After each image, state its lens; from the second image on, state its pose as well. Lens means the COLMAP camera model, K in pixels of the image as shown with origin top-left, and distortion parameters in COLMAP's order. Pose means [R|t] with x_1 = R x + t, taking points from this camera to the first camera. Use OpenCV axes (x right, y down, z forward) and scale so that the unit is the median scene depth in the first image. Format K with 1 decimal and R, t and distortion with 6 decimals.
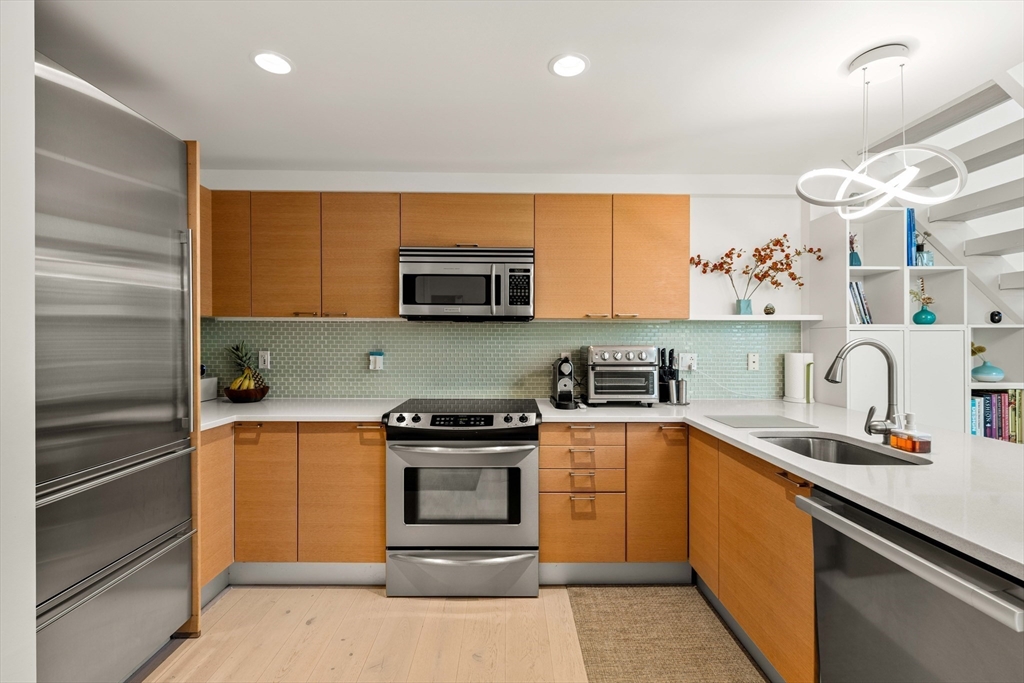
lens RADIAL K [[443.2, 0, 512.0], [0, 443.2, 341.5], [0, 0, 1]] dist [0.000195, 0.000057]
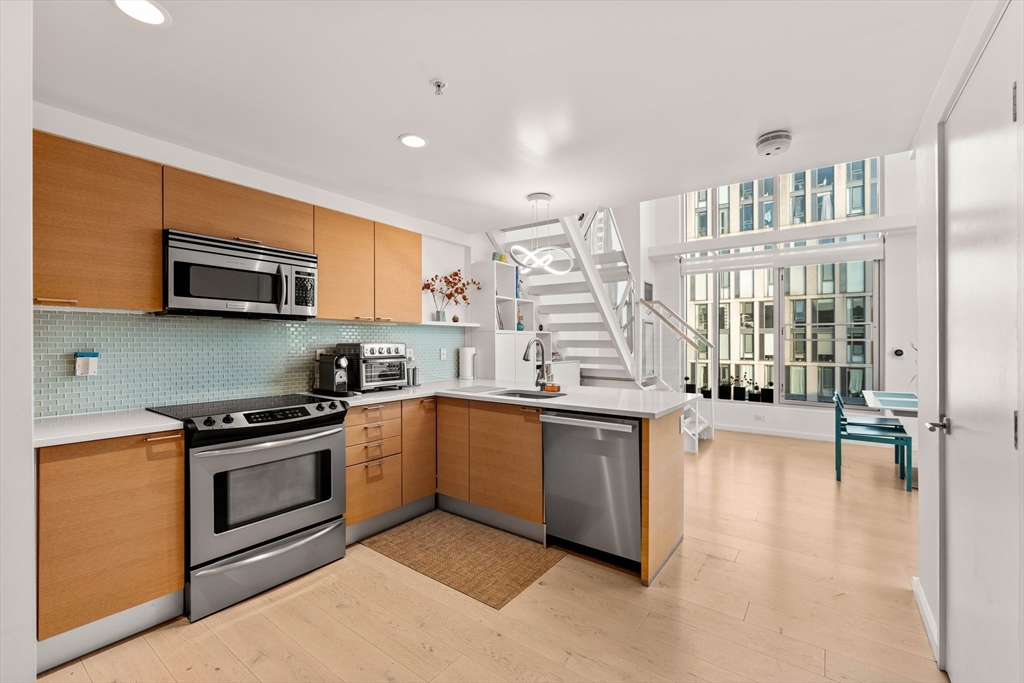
lens RADIAL K [[433.6, 0, 512.0], [0, 433.6, 341.5], [0, 0, 1]] dist [-0.000073, -0.000087]
pose [[0.600962, -0.000308, 0.799278, -0.526357], [0.003203, 0.999993, -0.002023, 0.009449], [-0.799271, 0.003776, 0.600959, -0.041643]]
